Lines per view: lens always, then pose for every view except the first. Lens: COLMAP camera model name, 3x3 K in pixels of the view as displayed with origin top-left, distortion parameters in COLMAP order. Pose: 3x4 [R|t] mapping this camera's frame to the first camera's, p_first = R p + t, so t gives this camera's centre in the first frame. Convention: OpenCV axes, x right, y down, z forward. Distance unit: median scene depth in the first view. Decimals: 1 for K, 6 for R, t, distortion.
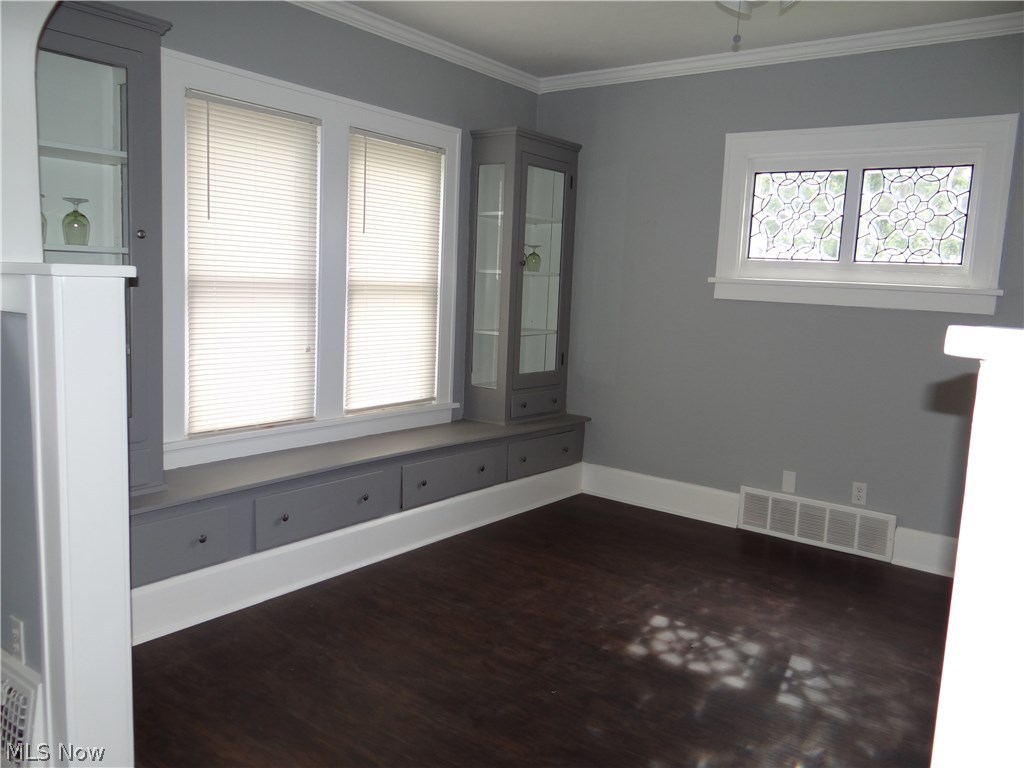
lens RADIAL K [[819.2, 0, 506.2], [0, 819.2, 375.0], [0, 0, 1]] dist [0.007124, -0.001819]
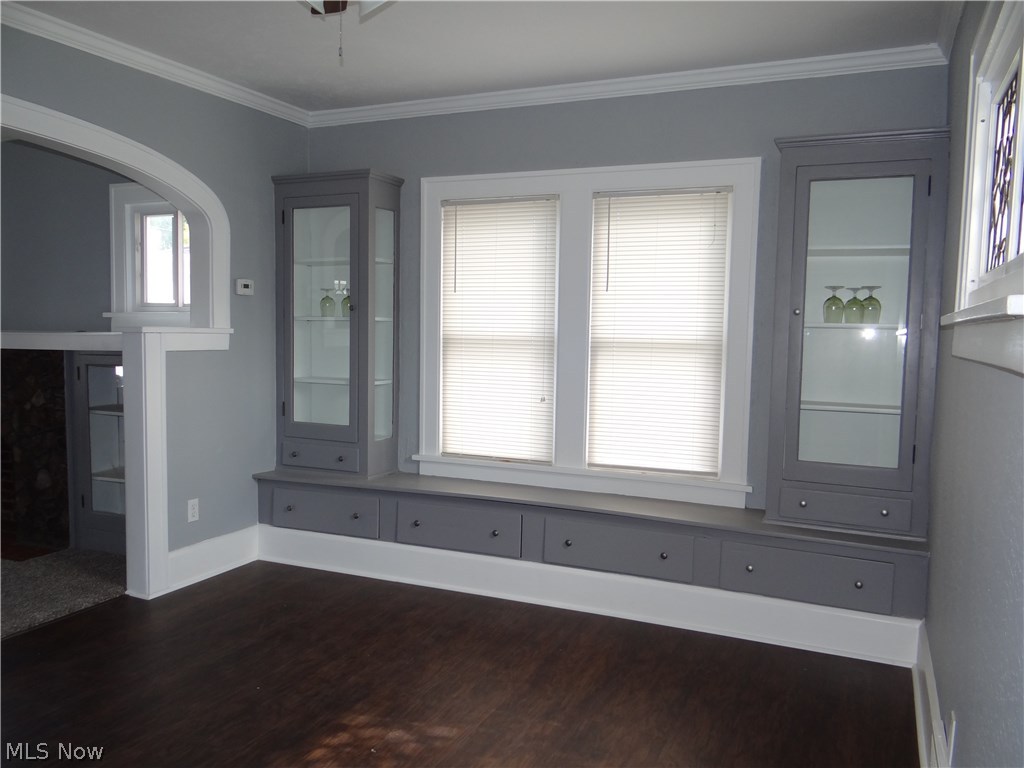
lens RADIAL K [[819.2, 0, 504.5], [0, 819.2, 377.7], [0, 0, 1]] dist [0.007124, -0.001819]
pose [[0.228028, 0.025316, -0.973325, 0.793450], [-0.119575, 0.992823, -0.002190, -0.049388], [0.966284, 0.116885, 0.229419, 0.656937]]
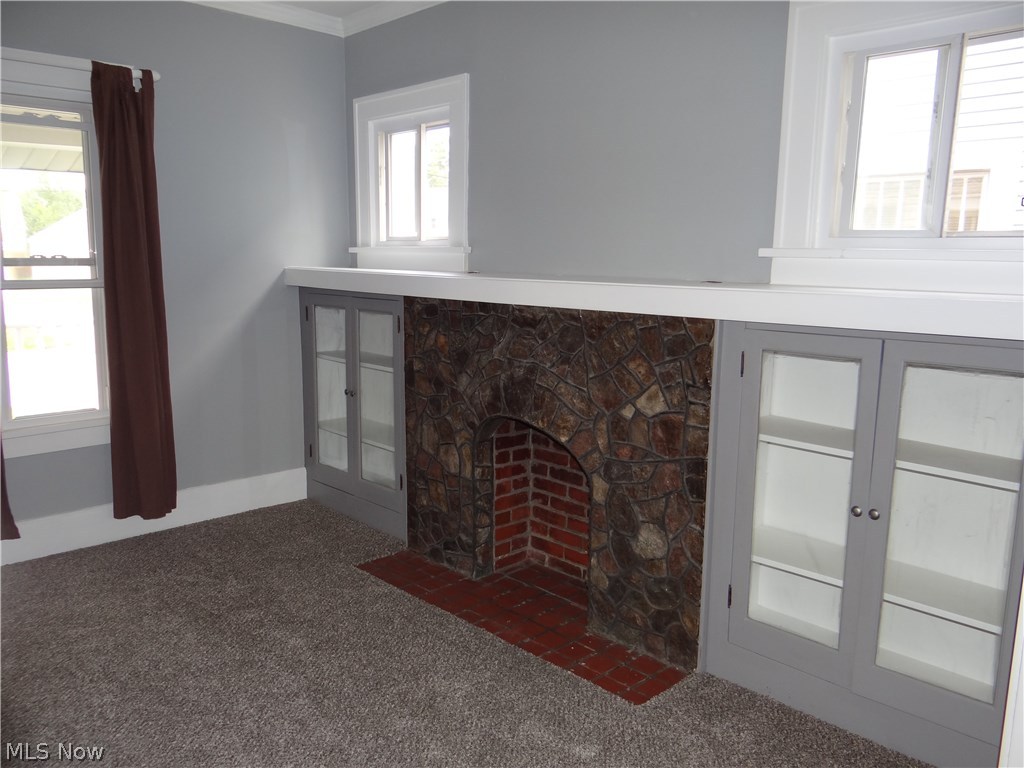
lens RADIAL K [[819.2, 0, 512.0], [0, 819.2, 381.9], [0, 0, 1]] dist [0.007124, -0.001819]
pose [[-0.134201, 0.109322, -0.984905, 0.159651], [-0.144077, 0.981182, 0.128541, -0.027098], [0.980424, 0.159153, -0.115925, 0.246604]]
